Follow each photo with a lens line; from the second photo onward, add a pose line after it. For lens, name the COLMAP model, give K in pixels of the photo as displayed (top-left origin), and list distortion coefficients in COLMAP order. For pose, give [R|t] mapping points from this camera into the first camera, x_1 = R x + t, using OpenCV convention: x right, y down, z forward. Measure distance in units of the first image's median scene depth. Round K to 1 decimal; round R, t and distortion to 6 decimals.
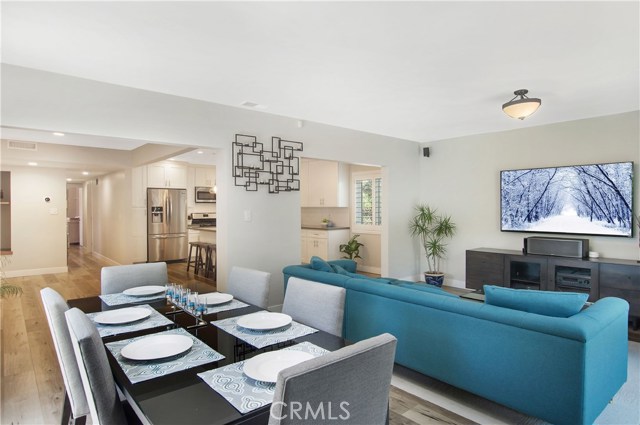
lens RADIAL K [[373.9, 0, 320.0], [0, 373.9, 212.5], [0, 0, 1]] dist [-0.007850, -0.000903]
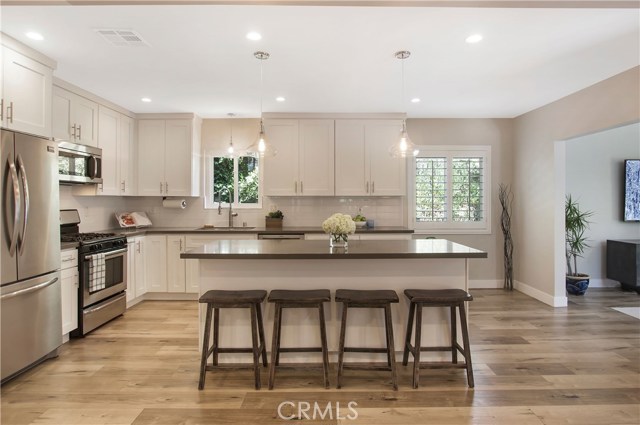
lens RADIAL K [[361.2, 0, 324.5], [0, 361.2, 202.6], [0, 0, 1]] dist [-0.018803, -0.000432]
pose [[0.649265, -0.003759, 0.760553, -0.866993], [0.010968, 0.999930, -0.004421, -0.003202], [-0.760483, 0.011212, 0.649261, 1.181971]]
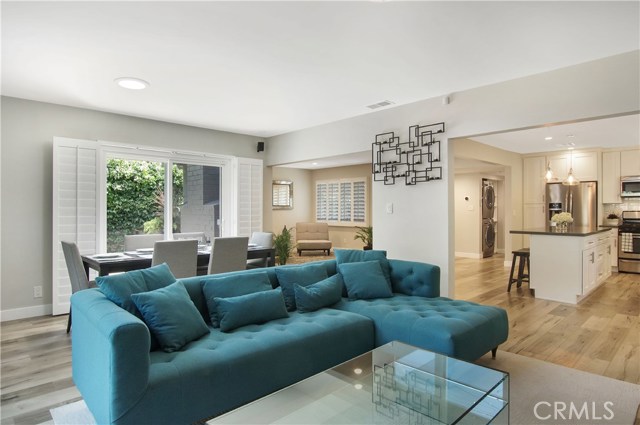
lens RADIAL K [[373.9, 0, 320.0], [0, 373.9, 212.5], [0, 0, 1]] dist [-0.007850, -0.000903]
pose [[0.071510, 0.006788, -0.997417, 0.791598], [-0.011384, 0.999917, 0.005989, 0.015773], [0.997375, 0.010926, 0.071582, 0.675980]]
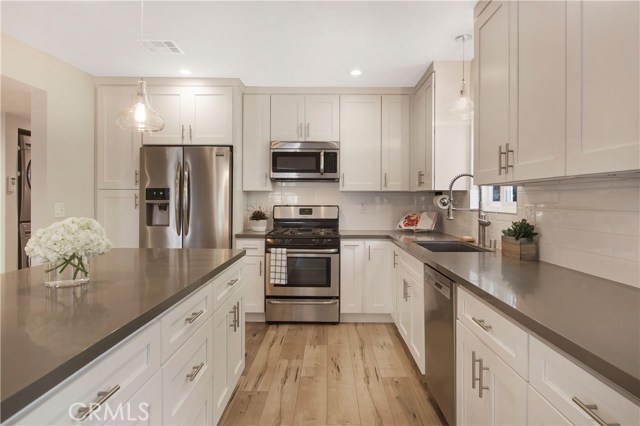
lens RADIAL K [[389.8, 0, 321.2], [0, 389.8, 203.2], [0, 0, 1]] dist [-0.019462, -0.000685]
pose [[0.754323, 0.010568, -0.656418, -0.009316], [-0.015496, 0.999878, -0.001710, -0.000961], [0.656320, 0.011462, 0.754396, 1.458438]]
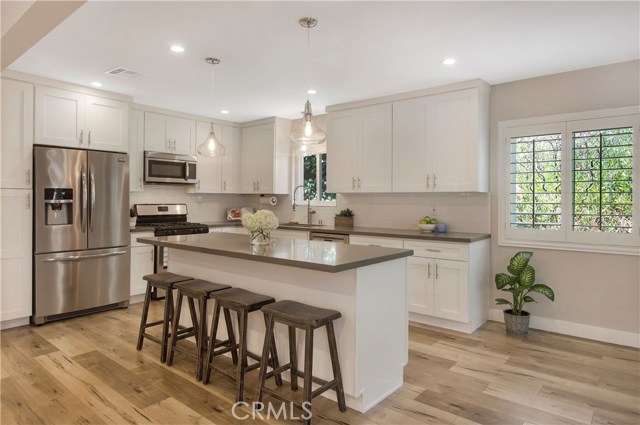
lens RADIAL K [[389.8, 0, 321.2], [0, 389.8, 202.7], [0, 0, 1]] dist [-0.019462, -0.000685]
pose [[0.985479, 0.005583, 0.169705, -0.387578], [-0.004621, 0.999971, -0.006063, 0.004543], [-0.169734, 0.005191, 0.985476, 0.926222]]
